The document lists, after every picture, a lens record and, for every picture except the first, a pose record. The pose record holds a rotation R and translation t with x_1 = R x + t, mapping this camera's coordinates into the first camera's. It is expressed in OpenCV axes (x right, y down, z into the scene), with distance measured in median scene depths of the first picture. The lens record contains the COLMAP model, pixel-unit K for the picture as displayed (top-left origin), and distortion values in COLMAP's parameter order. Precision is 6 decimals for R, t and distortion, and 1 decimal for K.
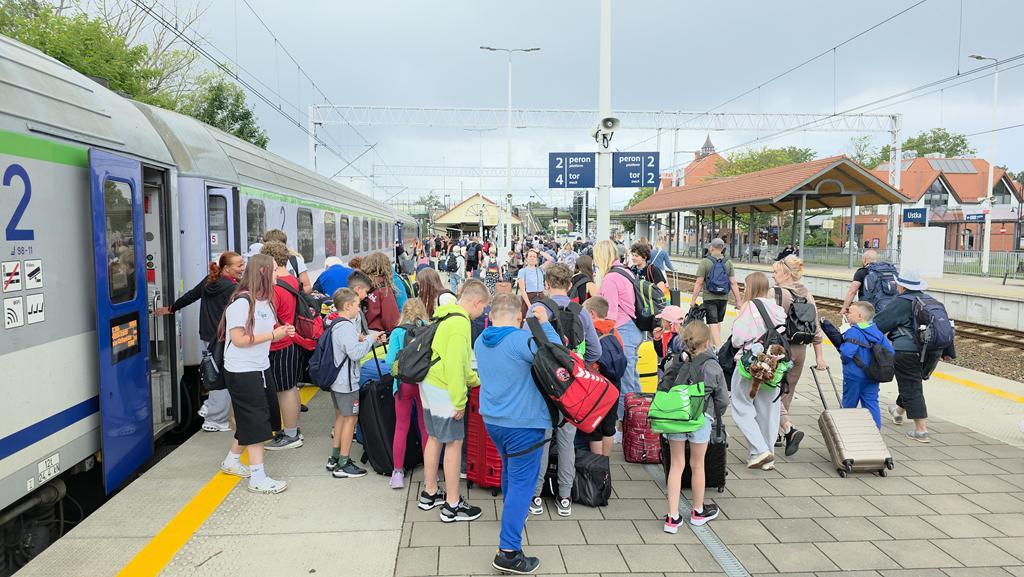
lens RADIAL K [[728.8, 0, 511.9], [0, 728.8, 314.3], [0, 0, 1]] dist [0.054117, -0.141470]
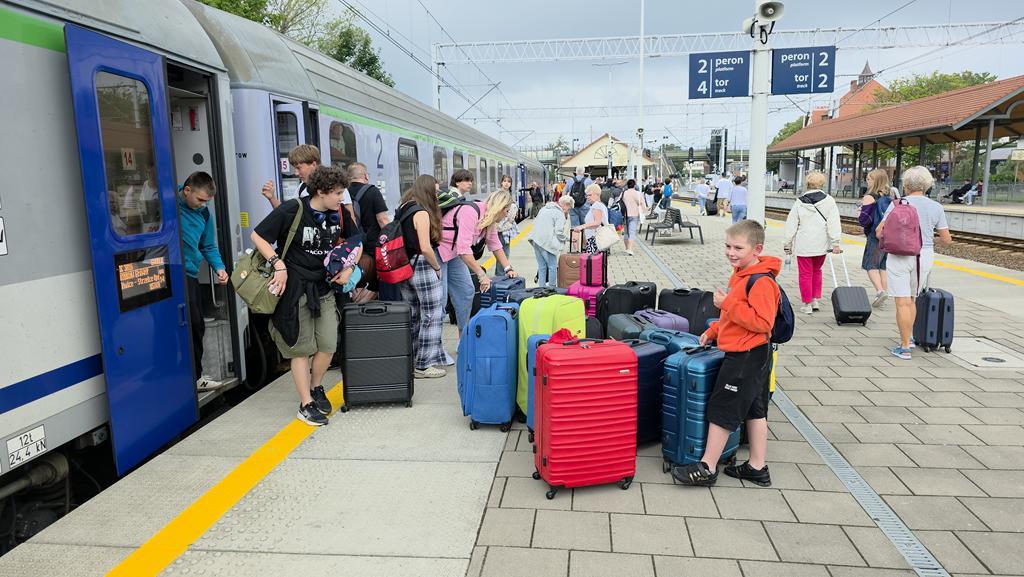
lens RADIAL K [[728.8, 0, 511.9], [0, 728.8, 314.3], [0, 0, 1]] dist [0.054117, -0.141470]
pose [[0.984566, 0.013728, -0.174473, 0.002936], [-0.001507, 0.997547, 0.069984, 0.007781], [0.175006, -0.068641, 0.982172, 0.157067]]
